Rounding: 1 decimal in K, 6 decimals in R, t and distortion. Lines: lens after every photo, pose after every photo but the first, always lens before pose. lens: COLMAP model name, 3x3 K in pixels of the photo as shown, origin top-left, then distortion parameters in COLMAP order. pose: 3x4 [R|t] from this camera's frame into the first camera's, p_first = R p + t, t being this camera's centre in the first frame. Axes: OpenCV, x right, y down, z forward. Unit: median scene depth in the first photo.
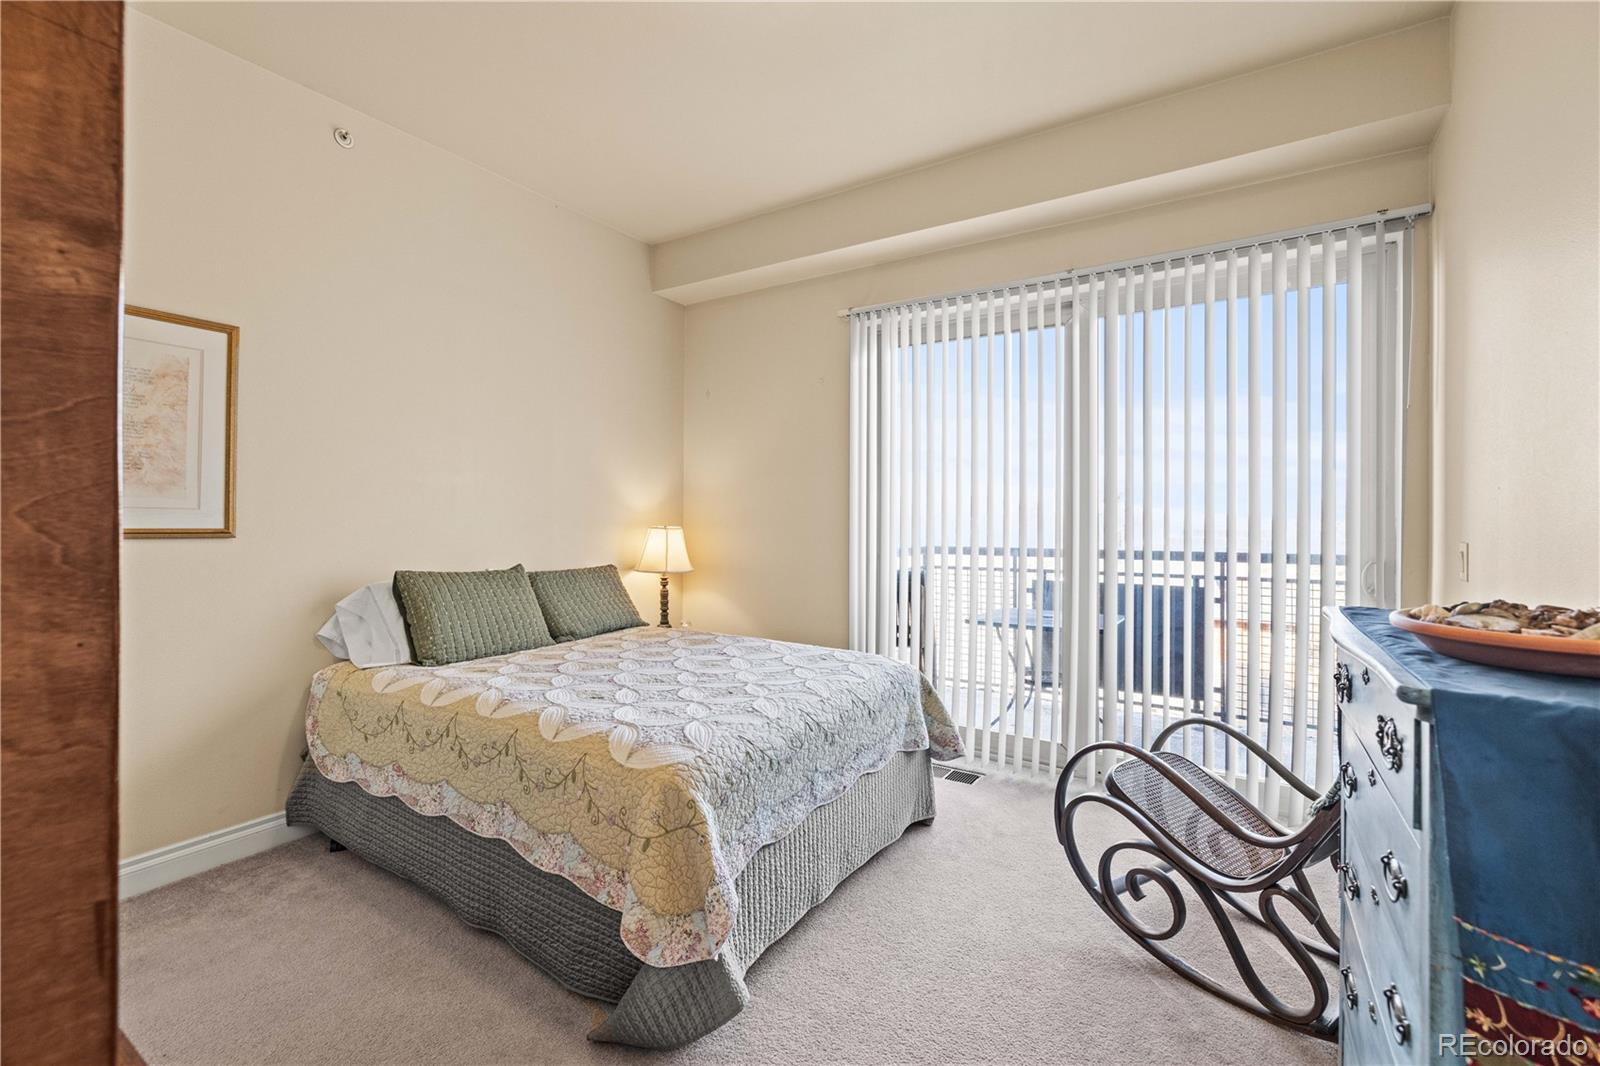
lens RADIAL K [[685.9, 0, 811.8], [0, 685.9, 521.0], [0, 0, 1]] dist [-0.002640, 0.000985]
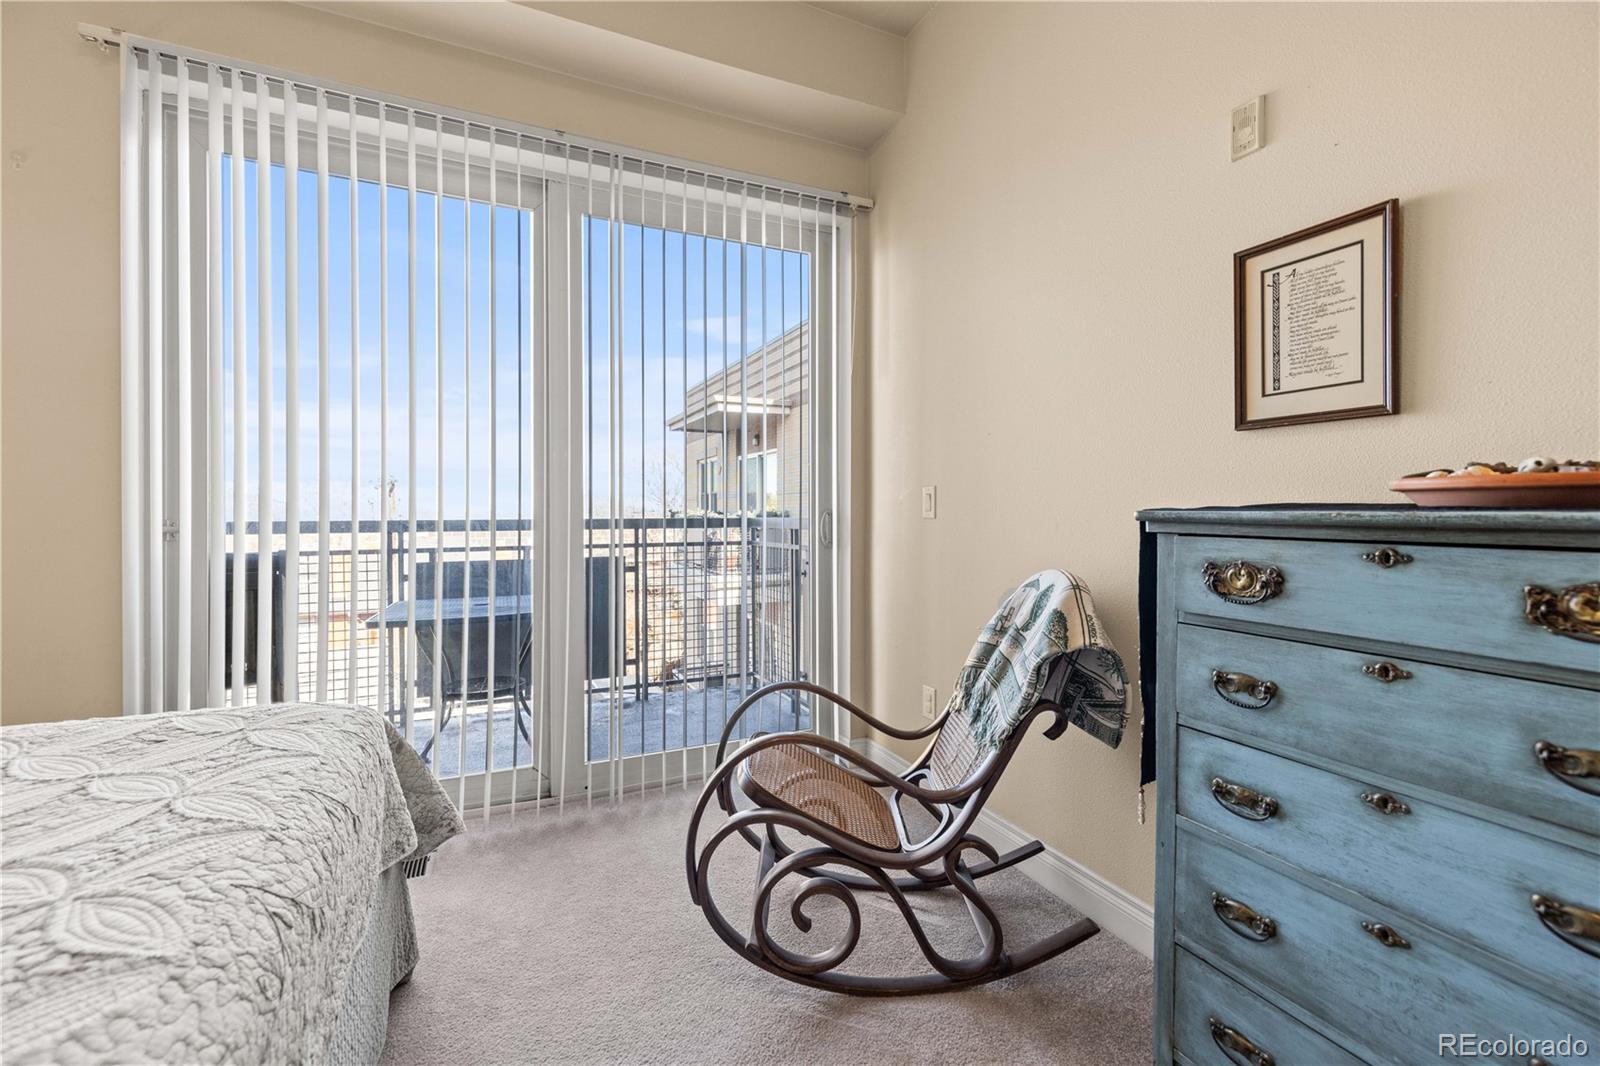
lens RADIAL K [[685.9, 0, 812.3], [0, 685.9, 509.1], [0, 0, 1]] dist [-0.002640, 0.000985]
pose [[0.549289, -0.005078, 0.835617, -0.122562], [0.010721, 0.999942, -0.000971, 0.059467], [-0.835564, 0.009492, 0.549312, 0.424998]]
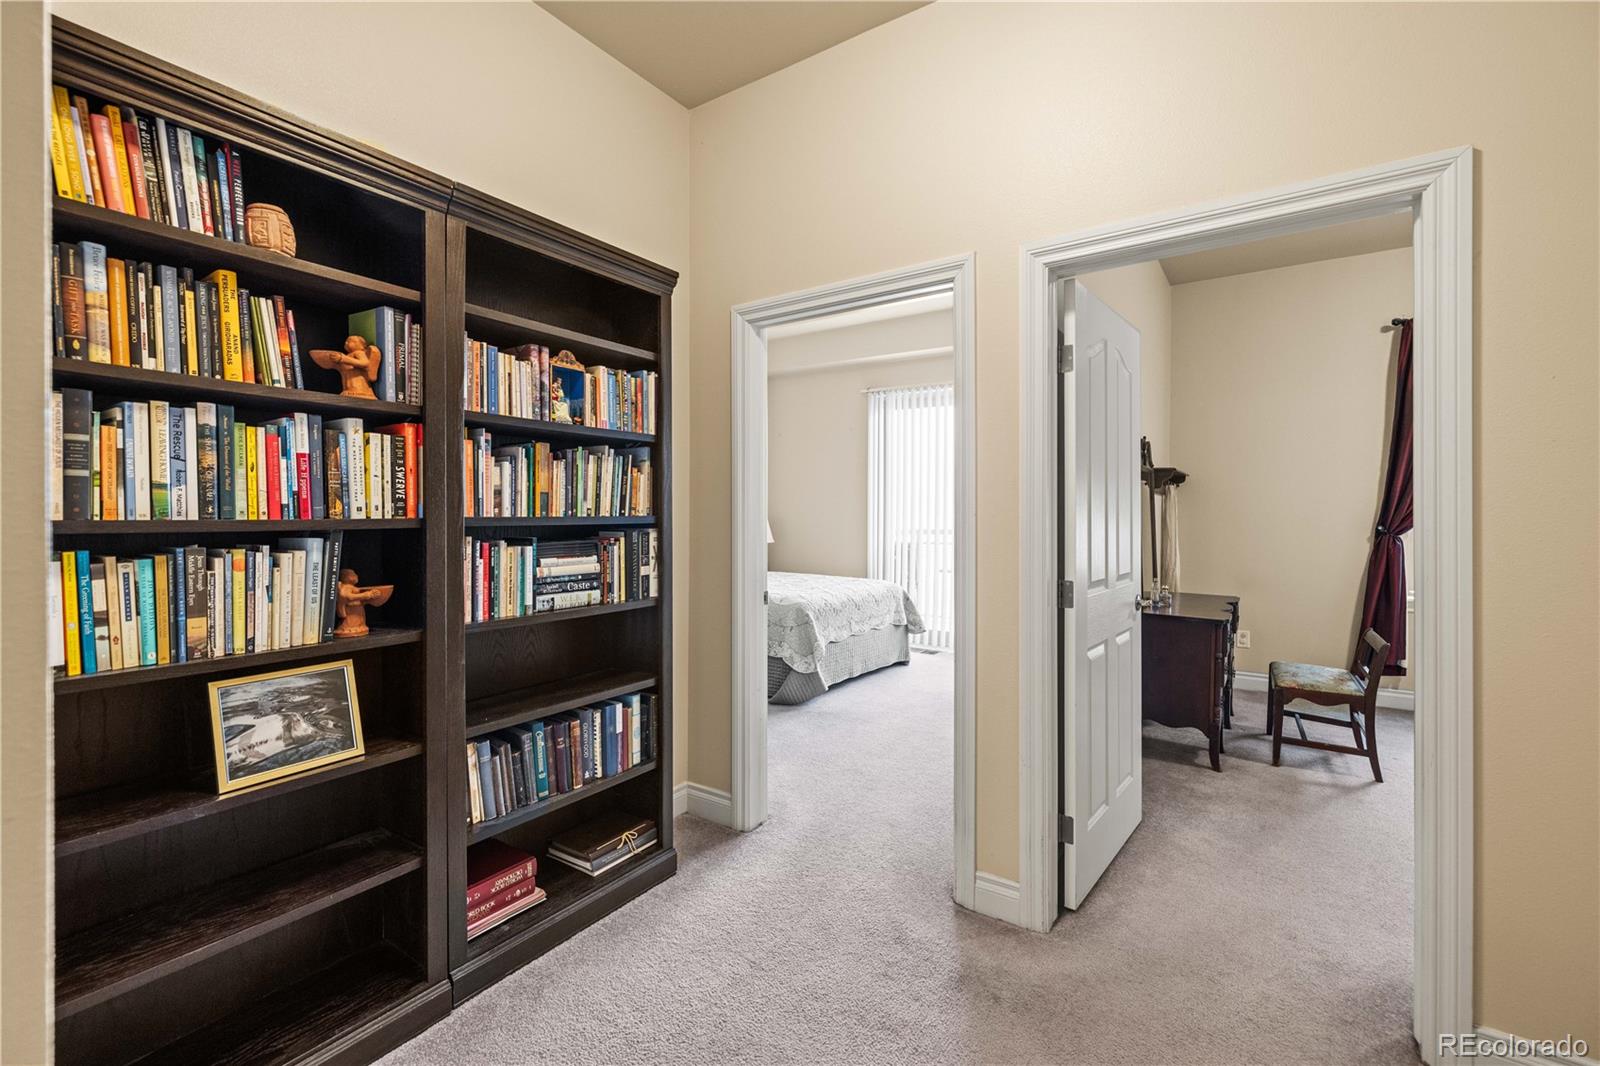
lens RADIAL K [[685.9, 0, 803.4], [0, 685.9, 521.5], [0, 0, 1]] dist [-0.002640, 0.000985]
pose [[0.999313, 0.005504, -0.036648, -0.058519], [-0.005051, 0.999910, 0.012450, 0.006901], [0.036713, -0.012257, 0.999251, -1.029160]]
